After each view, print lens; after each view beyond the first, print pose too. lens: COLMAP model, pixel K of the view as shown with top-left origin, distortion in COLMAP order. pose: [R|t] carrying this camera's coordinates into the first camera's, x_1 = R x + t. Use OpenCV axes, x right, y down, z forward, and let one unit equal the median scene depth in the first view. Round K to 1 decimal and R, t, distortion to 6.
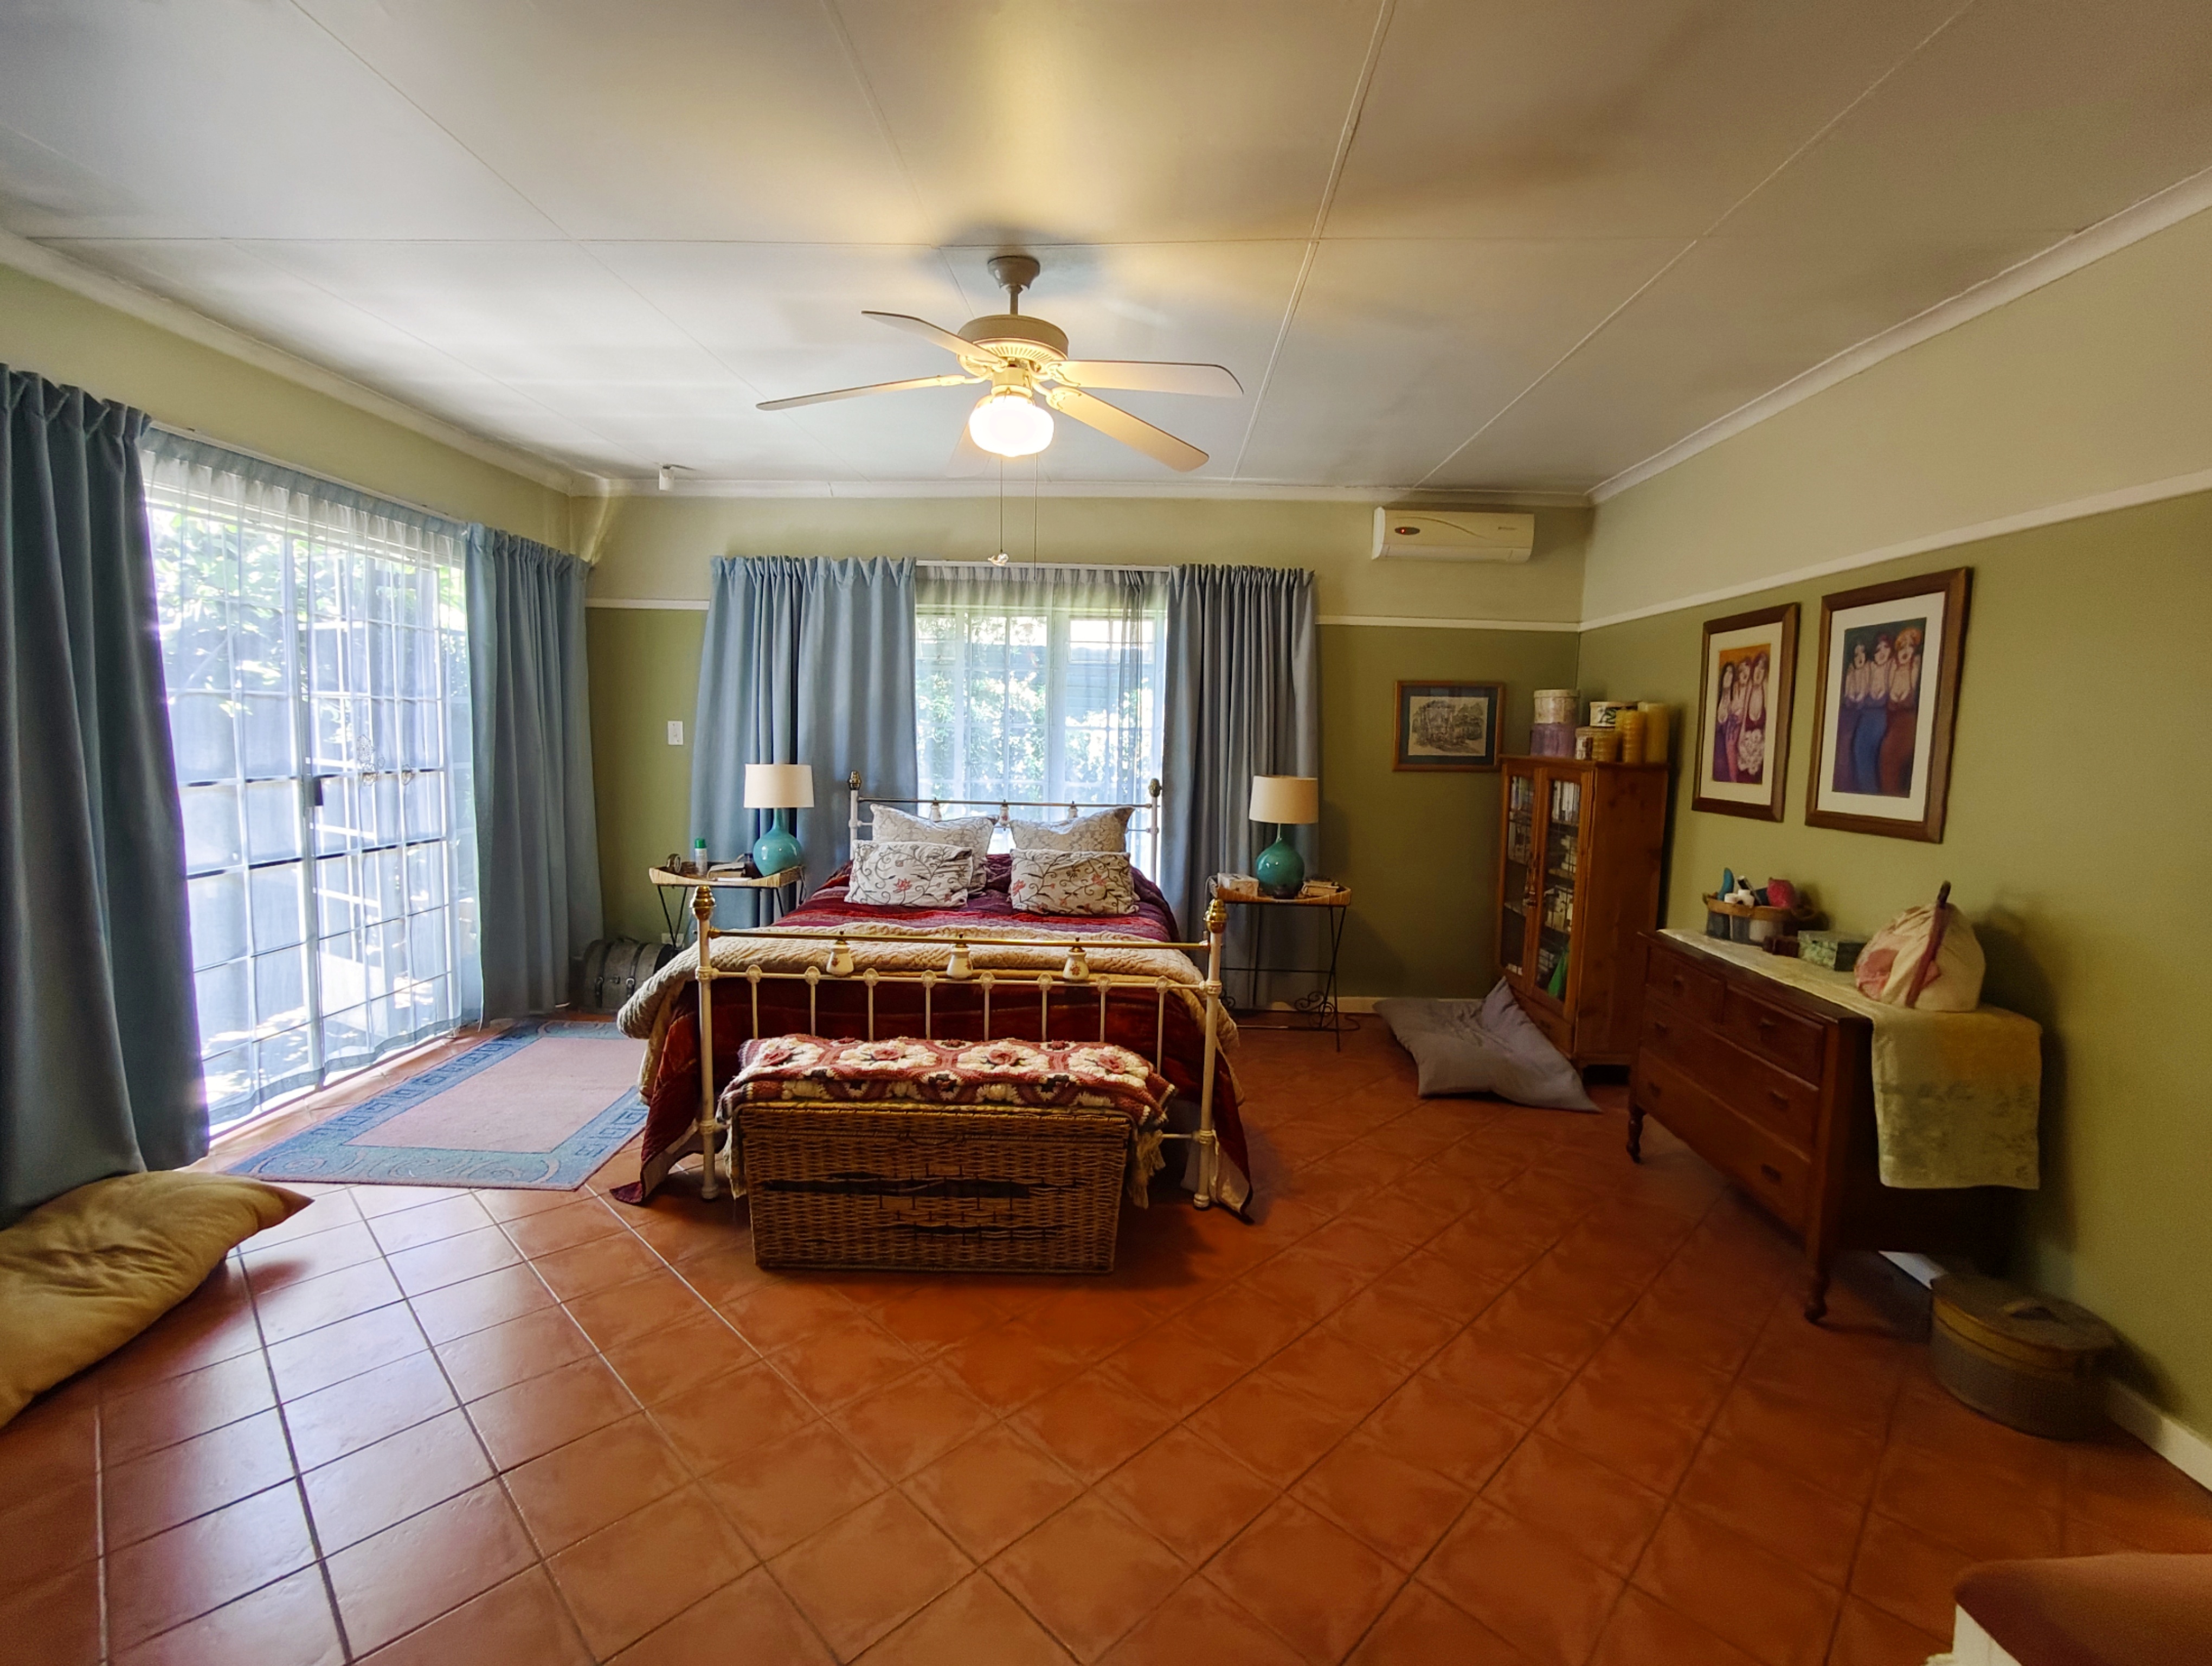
lens RADIAL K [[1005.8, 0, 1111.2], [0, 1005.8, 832.3], [0, 0, 1]] dist [-0.042797, 0.020485]
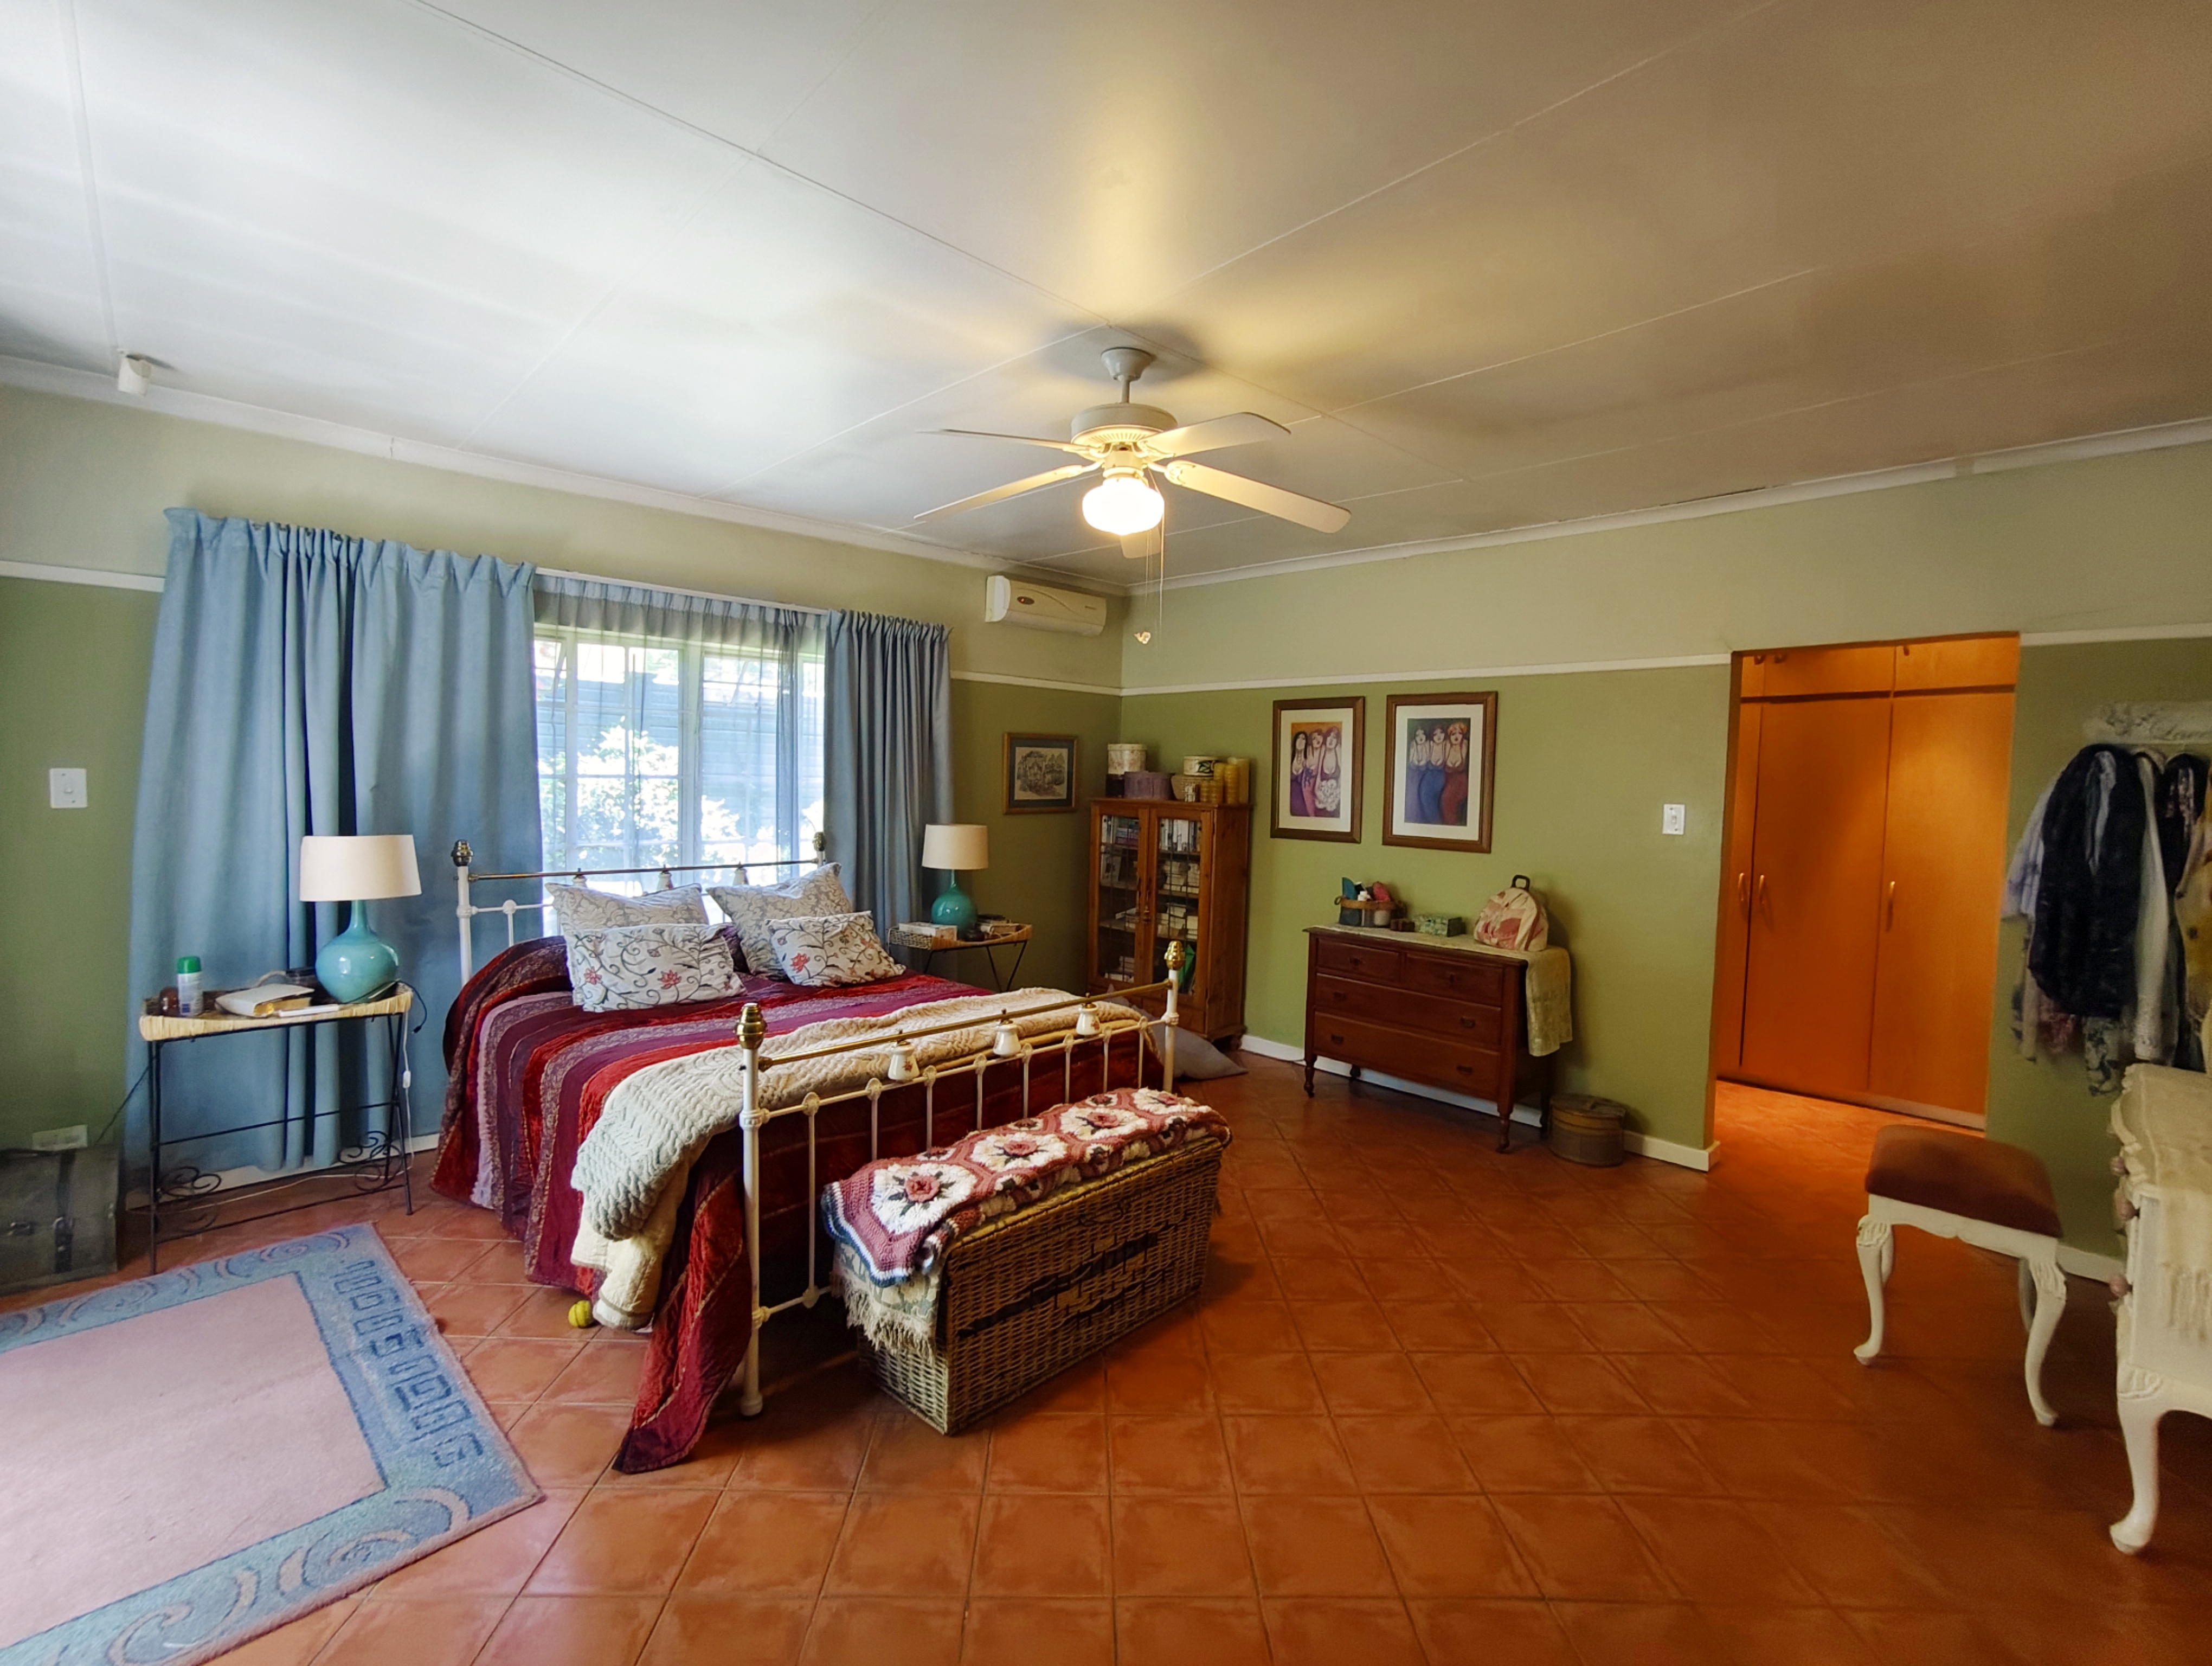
lens RADIAL K [[1005.8, 0, 1100.6], [0, 1005.8, 834.7], [0, 0, 1]] dist [-0.042797, 0.020485]
pose [[0.698281, -0.048696, 0.714166, -0.626981], [0.065490, 0.997845, 0.004006, -0.051786], [-0.712822, 0.043974, 0.699965, 0.214725]]
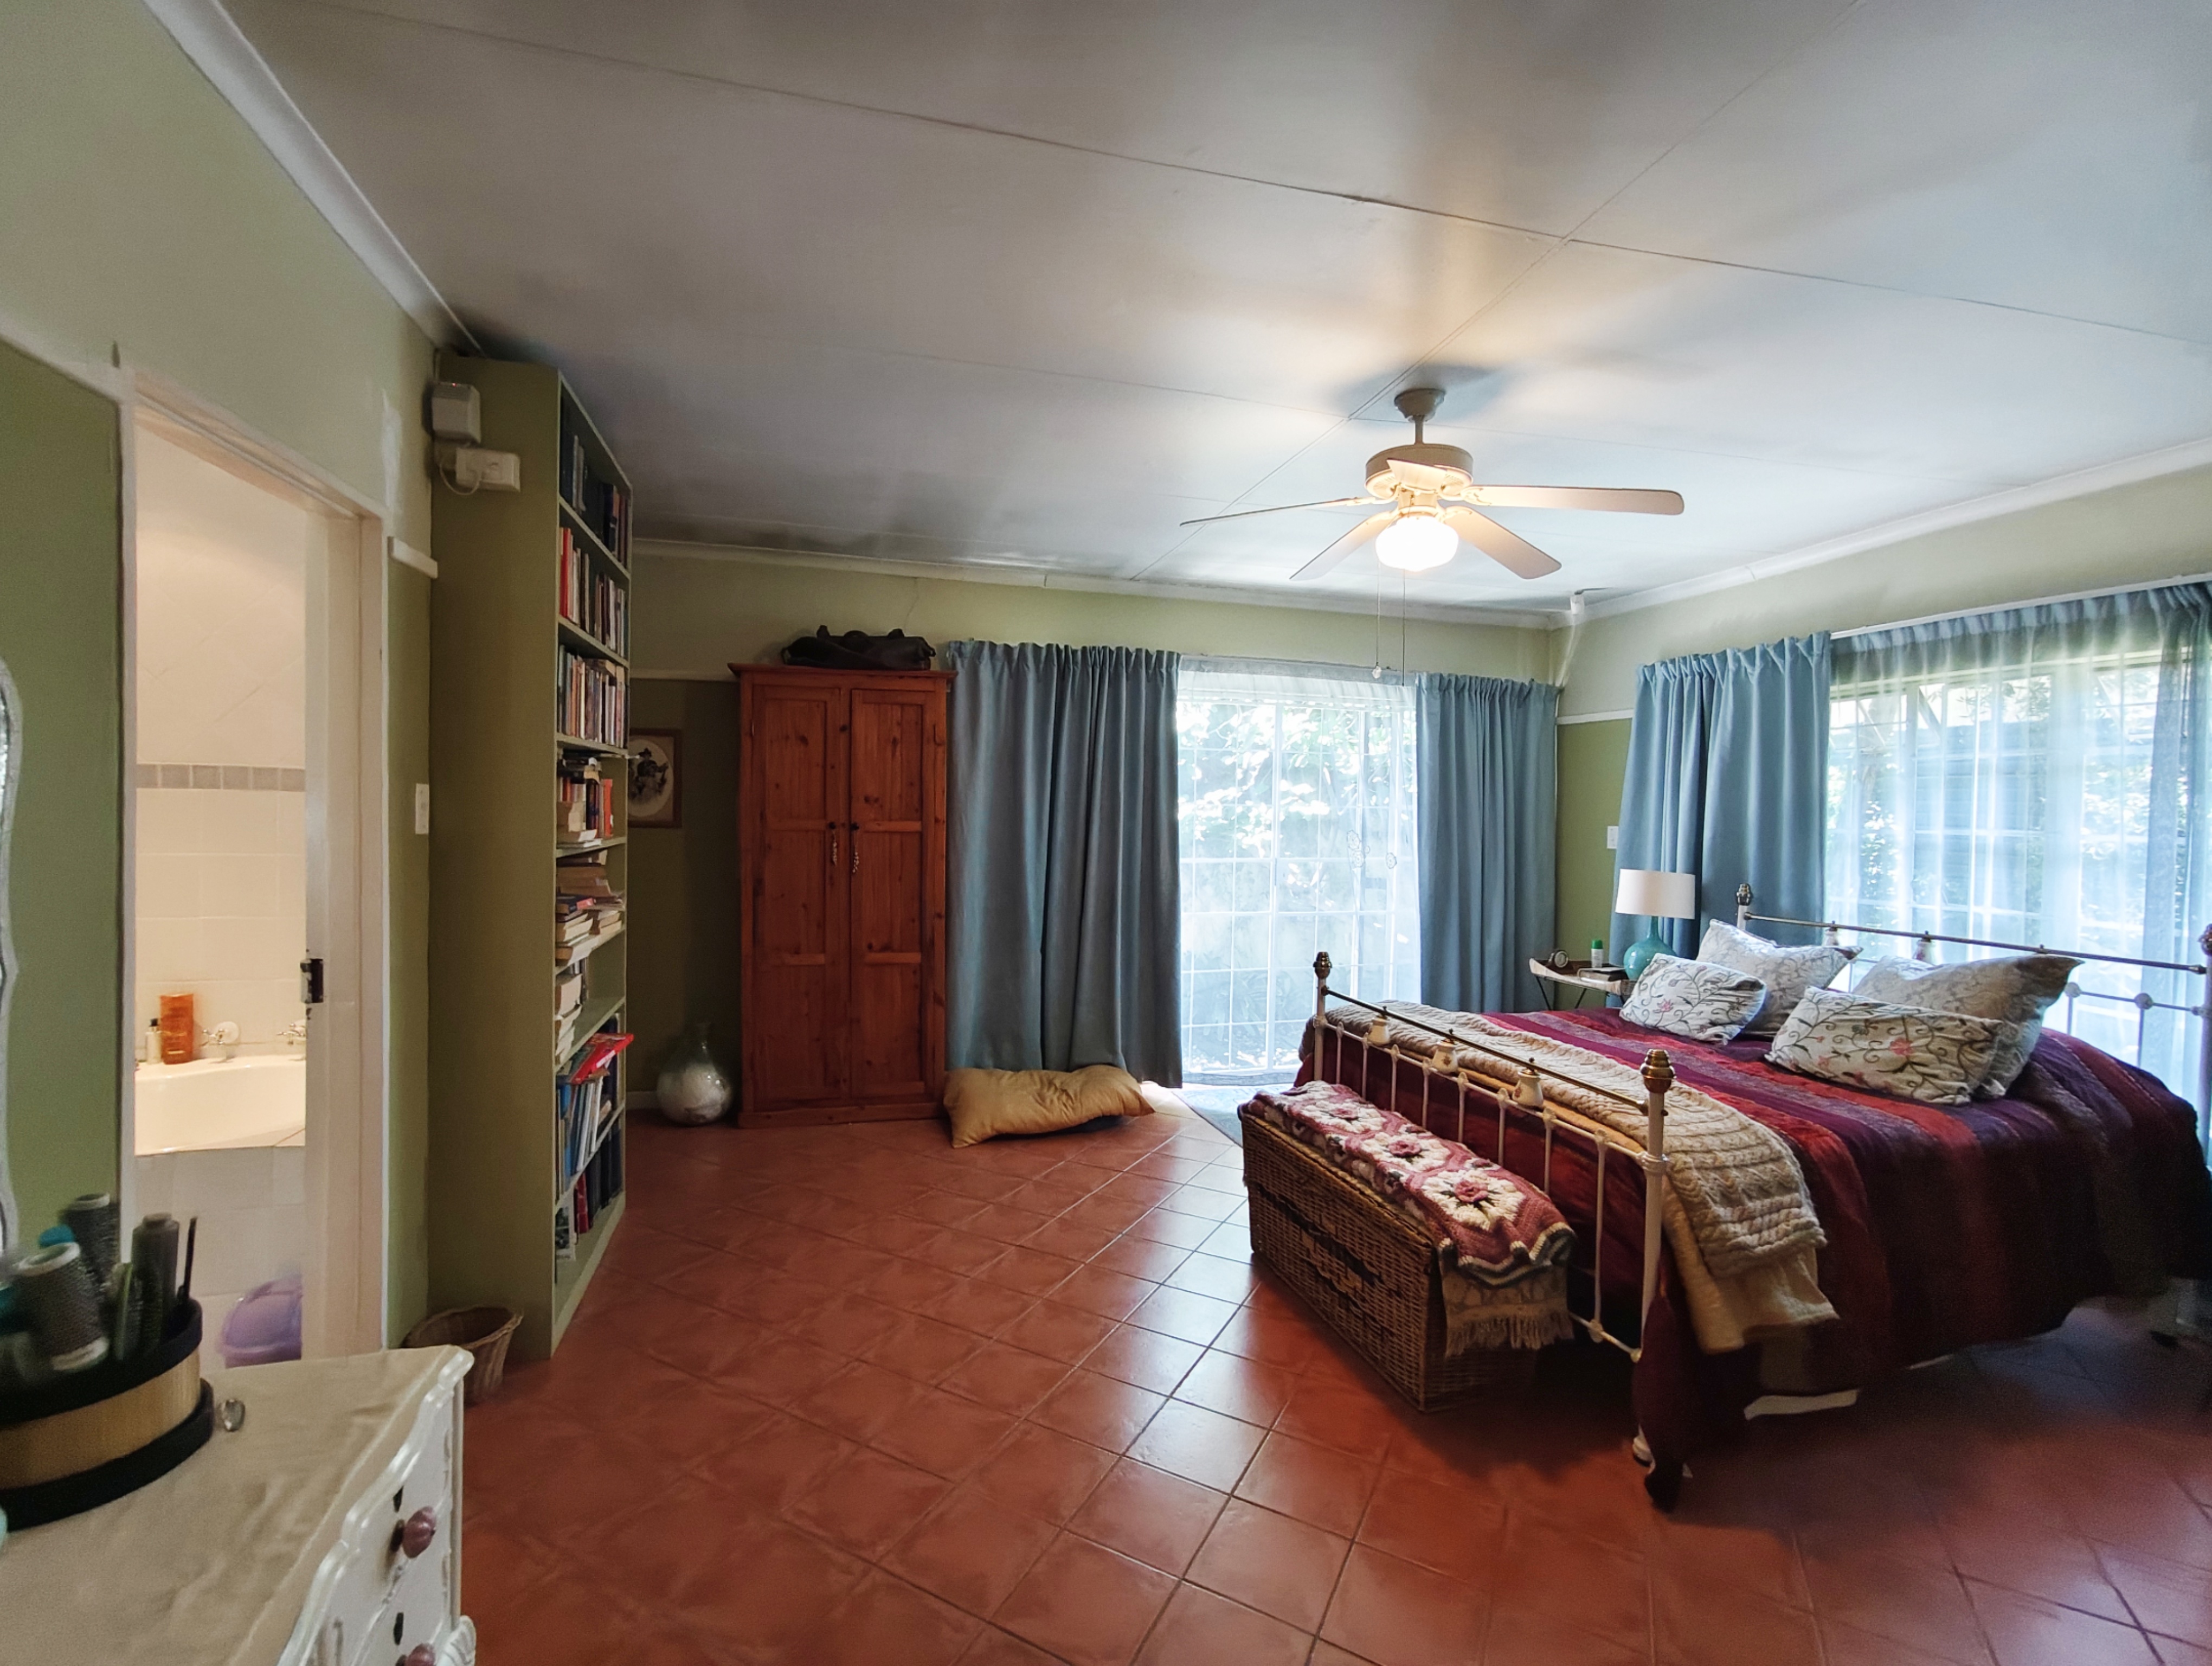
lens RADIAL K [[1005.8, 0, 1090.4], [0, 1005.8, 830.7], [0, 0, 1]] dist [-0.042797, 0.020485]
pose [[0.274842, 0.002739, -0.961486, 0.589572], [-0.114354, 0.992991, -0.029860, -0.020553], [0.954665, 0.118157, 0.273229, 0.295871]]
